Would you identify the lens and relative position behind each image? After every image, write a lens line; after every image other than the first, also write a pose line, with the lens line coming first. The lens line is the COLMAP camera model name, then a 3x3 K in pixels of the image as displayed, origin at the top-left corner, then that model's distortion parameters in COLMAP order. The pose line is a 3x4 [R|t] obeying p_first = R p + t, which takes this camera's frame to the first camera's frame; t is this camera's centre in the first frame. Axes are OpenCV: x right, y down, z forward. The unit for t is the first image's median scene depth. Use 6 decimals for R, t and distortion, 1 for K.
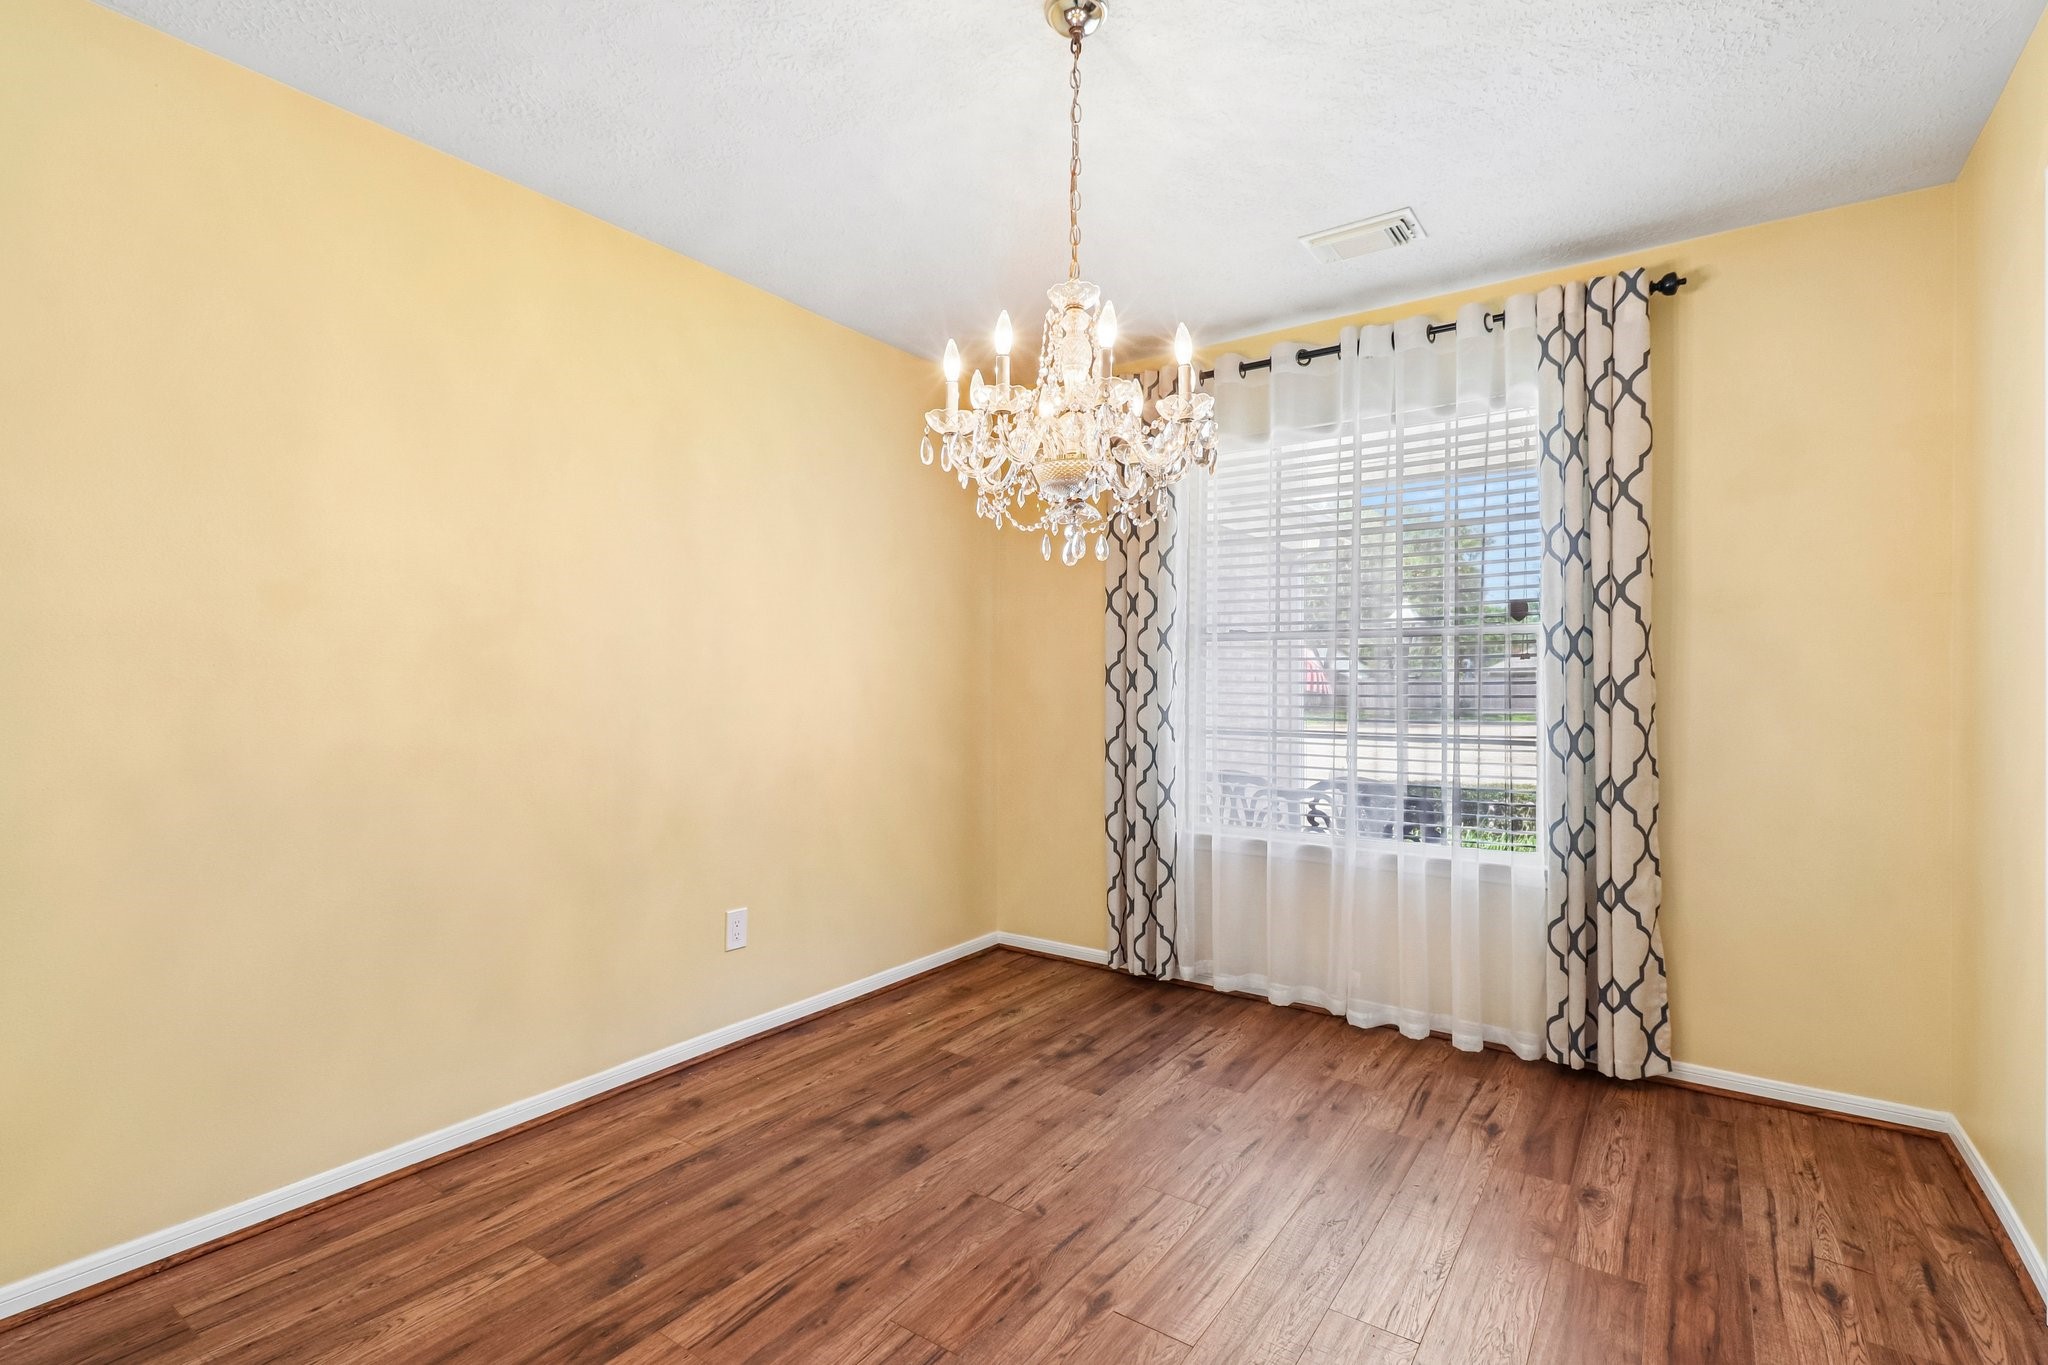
lens RADIAL K [[950.7, 0, 1024.0], [0, 950.7, 682.5], [0, 0, 1]] dist [0.004025, -0.011157]
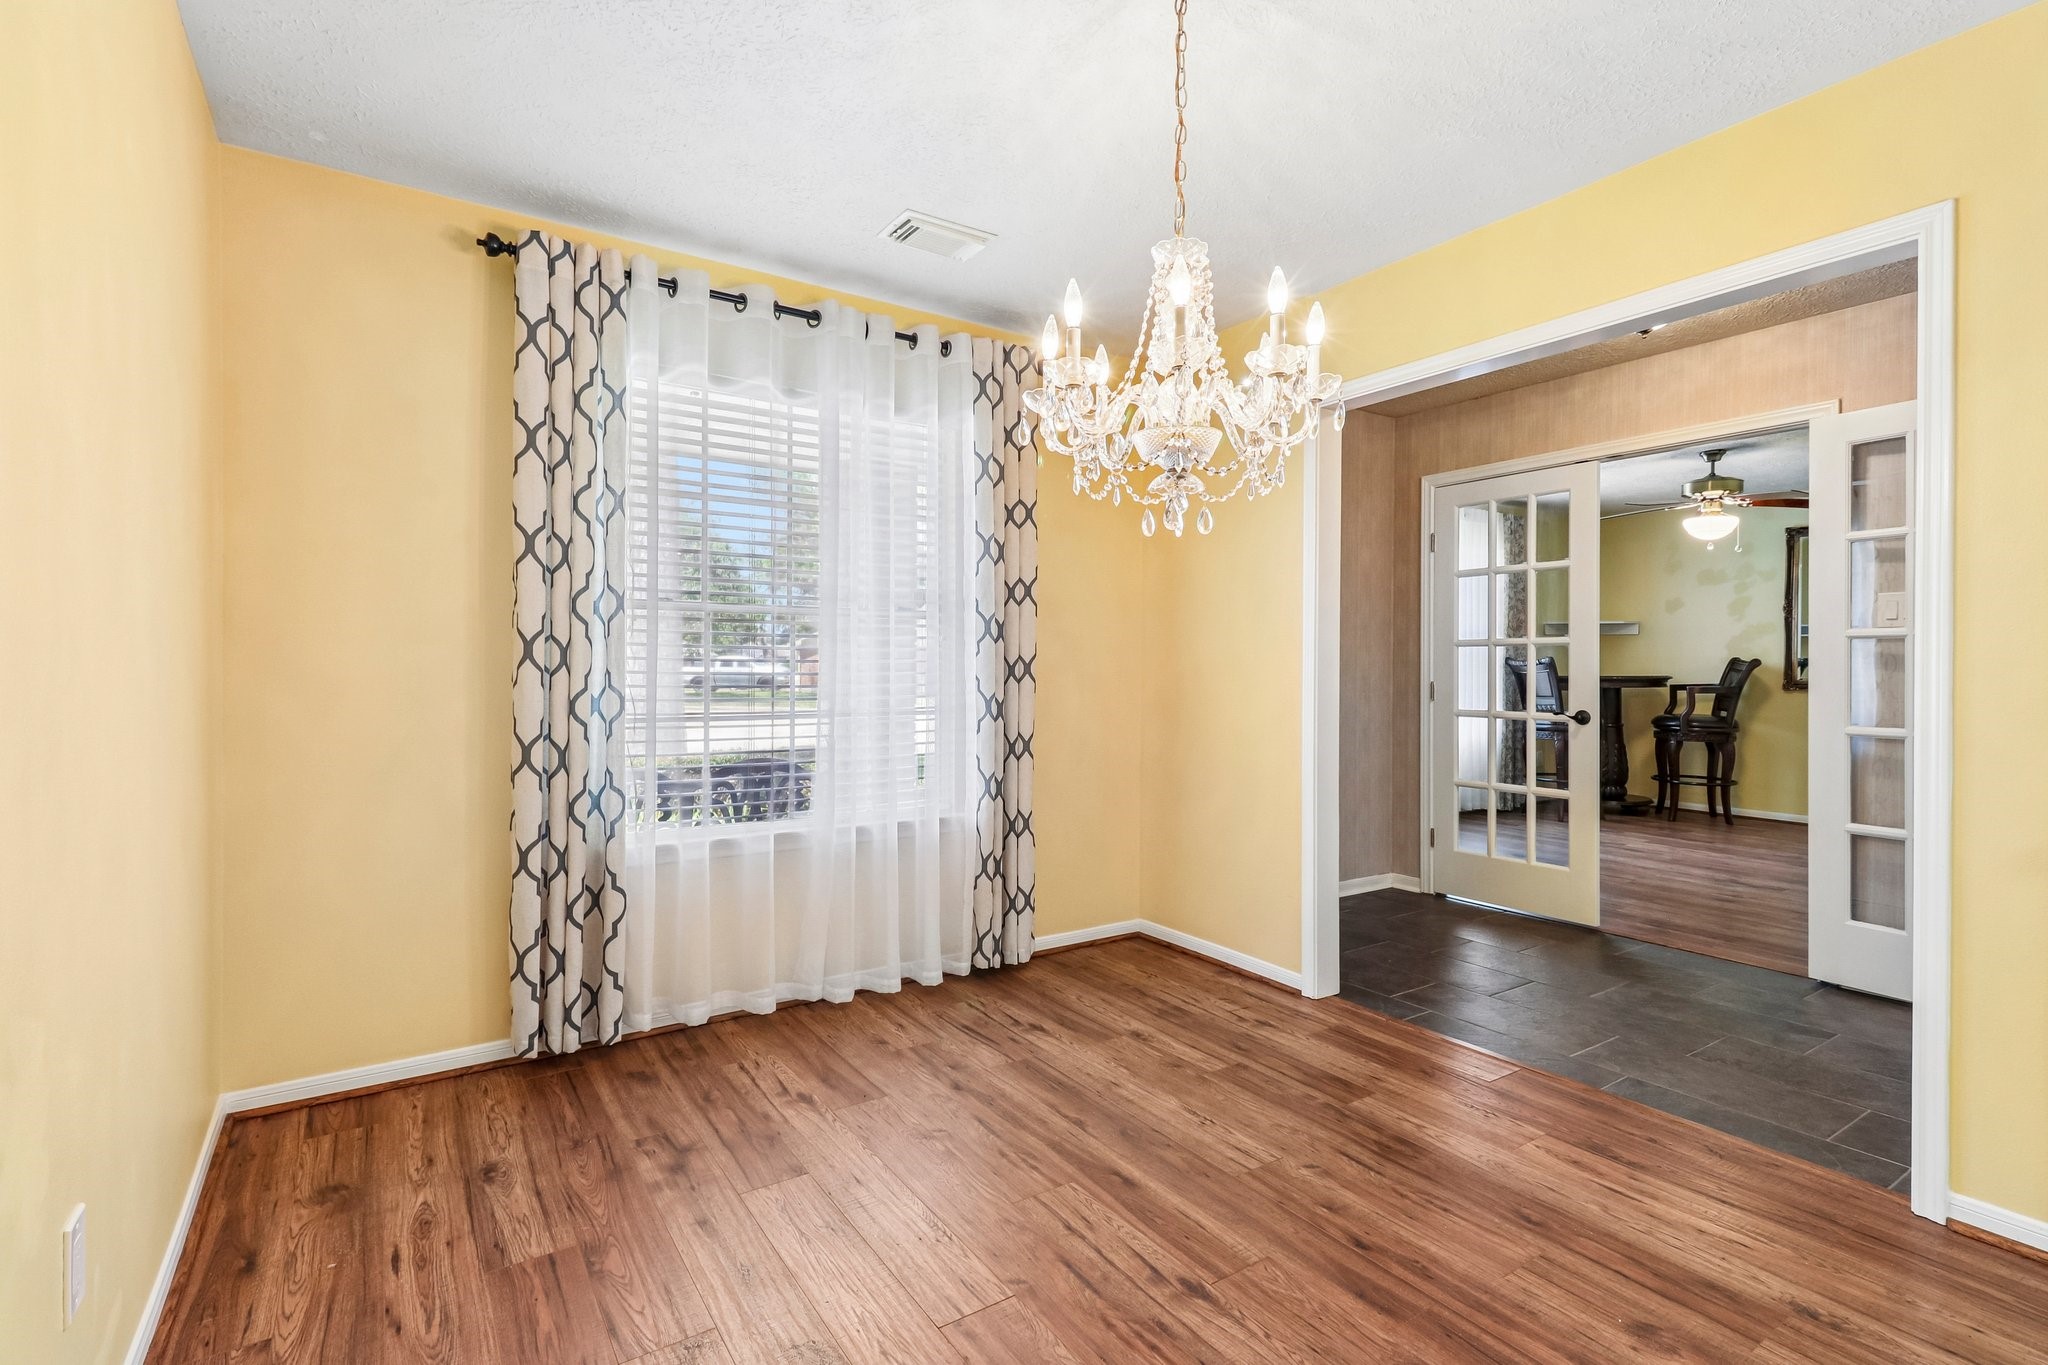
lens RADIAL K [[947.0, 0, 1025.6], [0, 947.0, 668.8], [0, 0, 1]] dist [0.009197, -0.011797]
pose [[0.357070, -0.007929, 0.934044, -0.531840], [-0.002638, 0.999951, 0.009497, -0.001161], [-0.934074, -0.005855, 0.357032, 0.480660]]
